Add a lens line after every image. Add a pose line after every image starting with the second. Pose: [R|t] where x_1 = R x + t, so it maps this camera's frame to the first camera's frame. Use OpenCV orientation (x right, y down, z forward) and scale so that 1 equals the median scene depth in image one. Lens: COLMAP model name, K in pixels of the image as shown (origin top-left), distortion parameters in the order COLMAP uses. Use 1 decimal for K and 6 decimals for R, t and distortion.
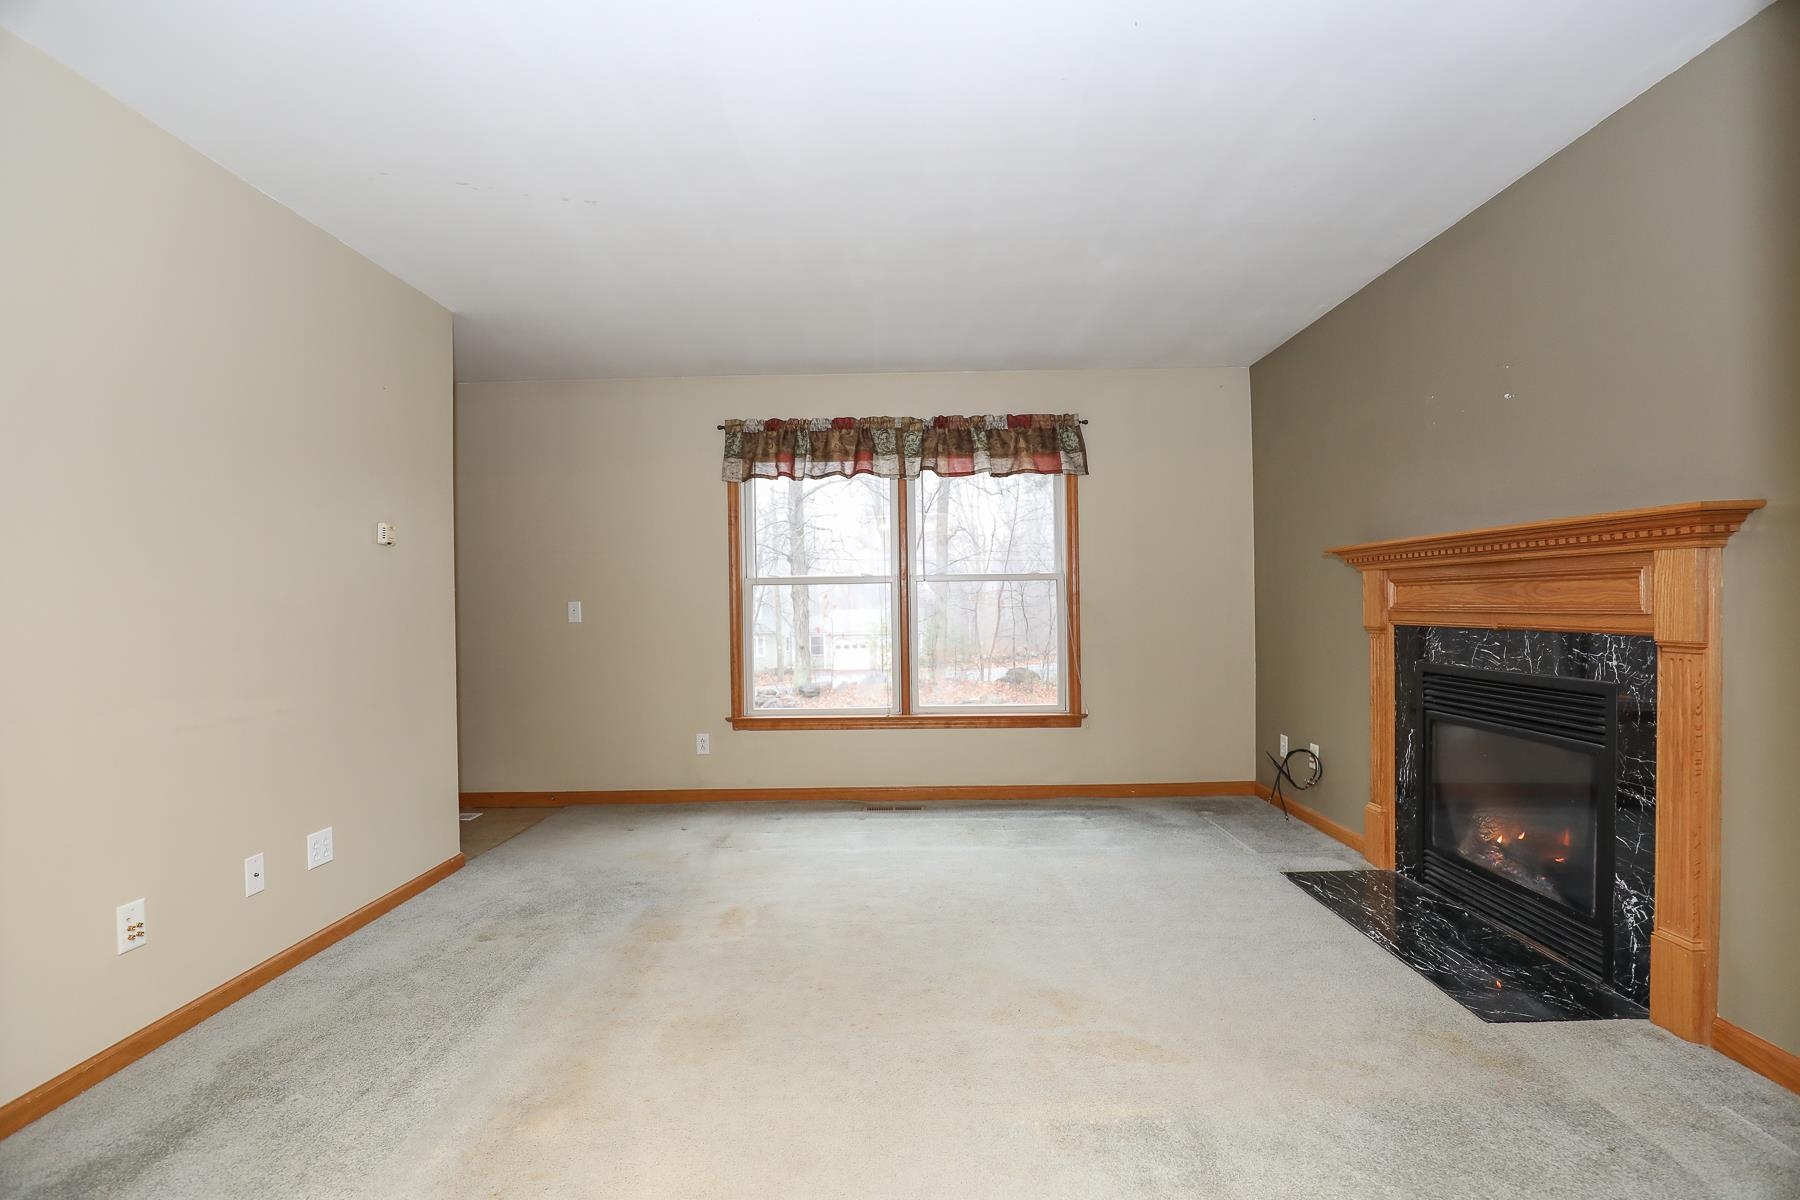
lens RADIAL K [[832.4, 0, 896.0], [0, 832.4, 605.7], [0, 0, 1]] dist [-0.030332, 0.004131]
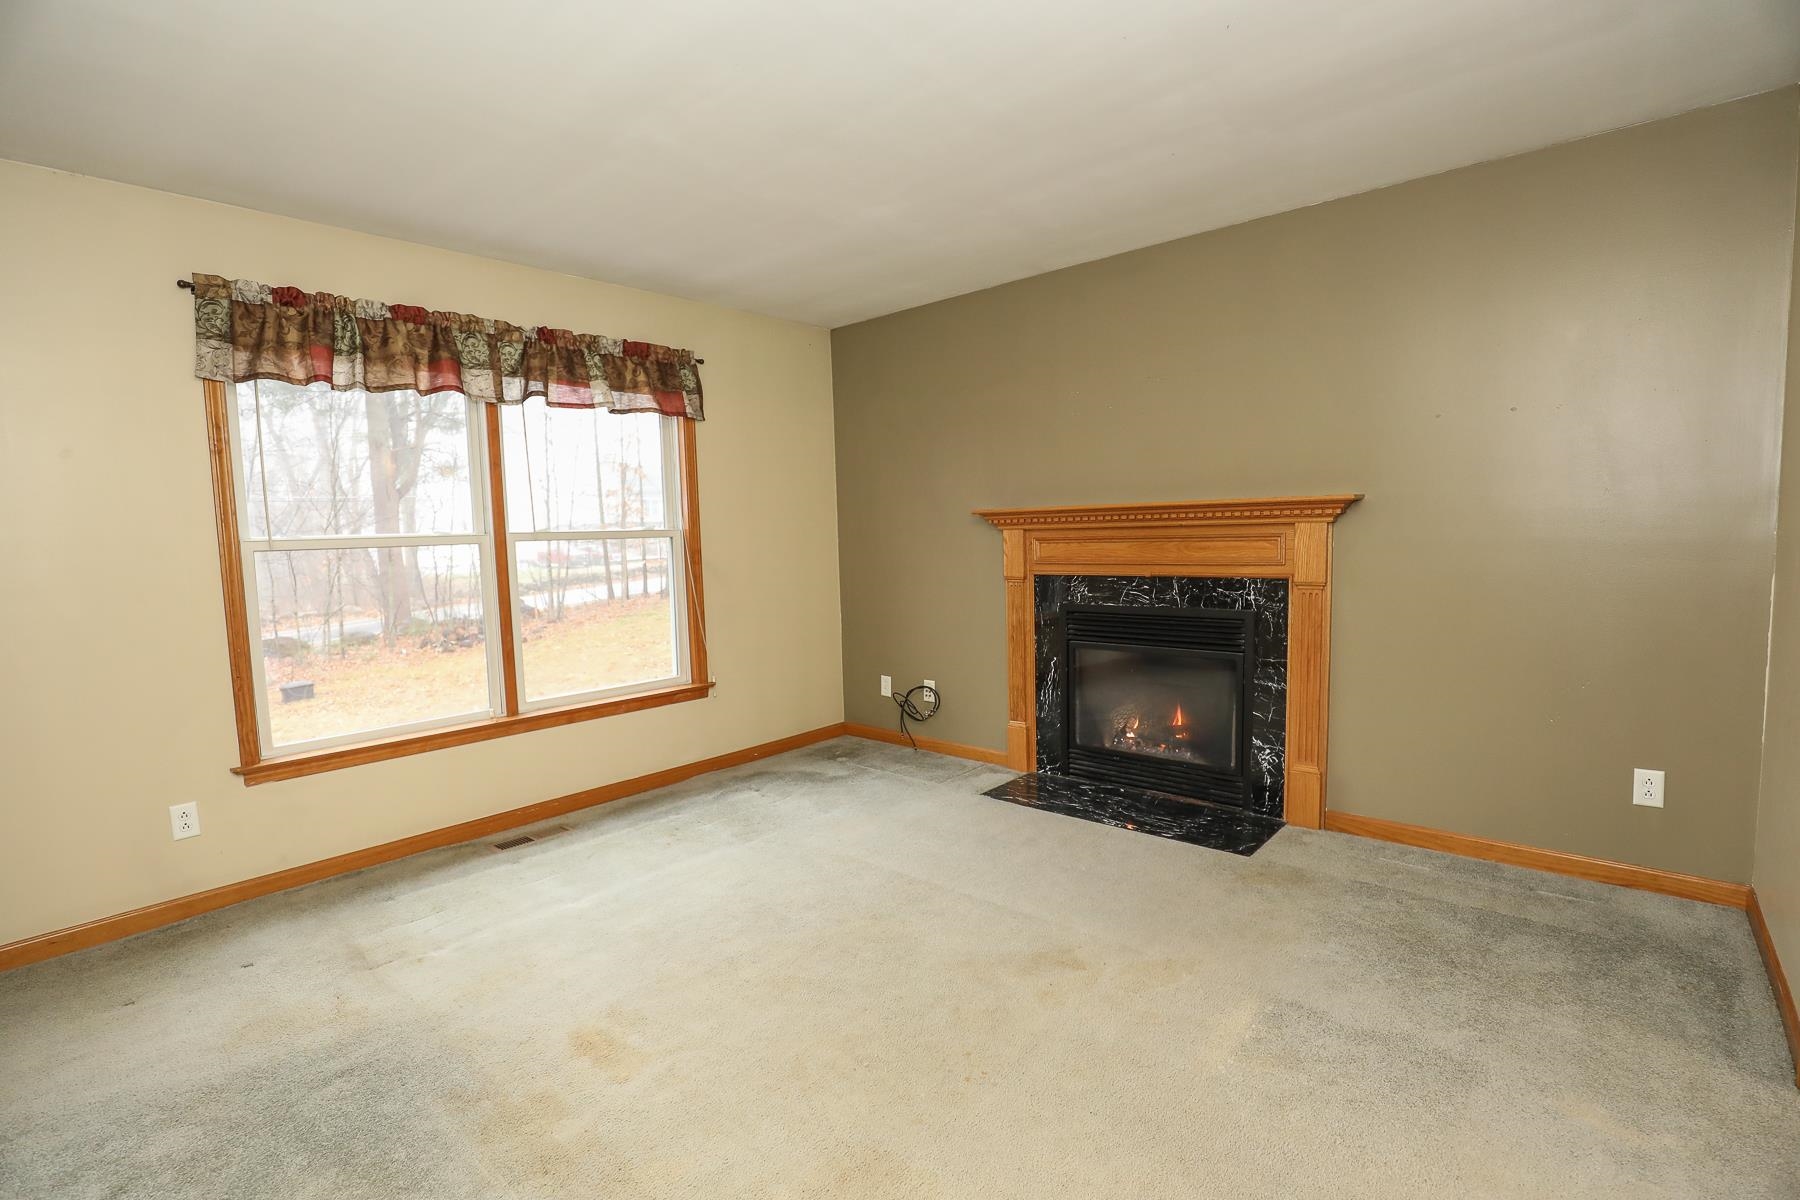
lens RADIAL K [[832.4, 0, 896.0], [0, 832.4, 605.7], [0, 0, 1]] dist [-0.030332, 0.004131]
pose [[0.658967, -0.072709, 0.748650, -0.406136], [0.021658, 0.996738, 0.077740, -0.027589], [-0.751860, -0.035014, 0.658392, 0.297065]]
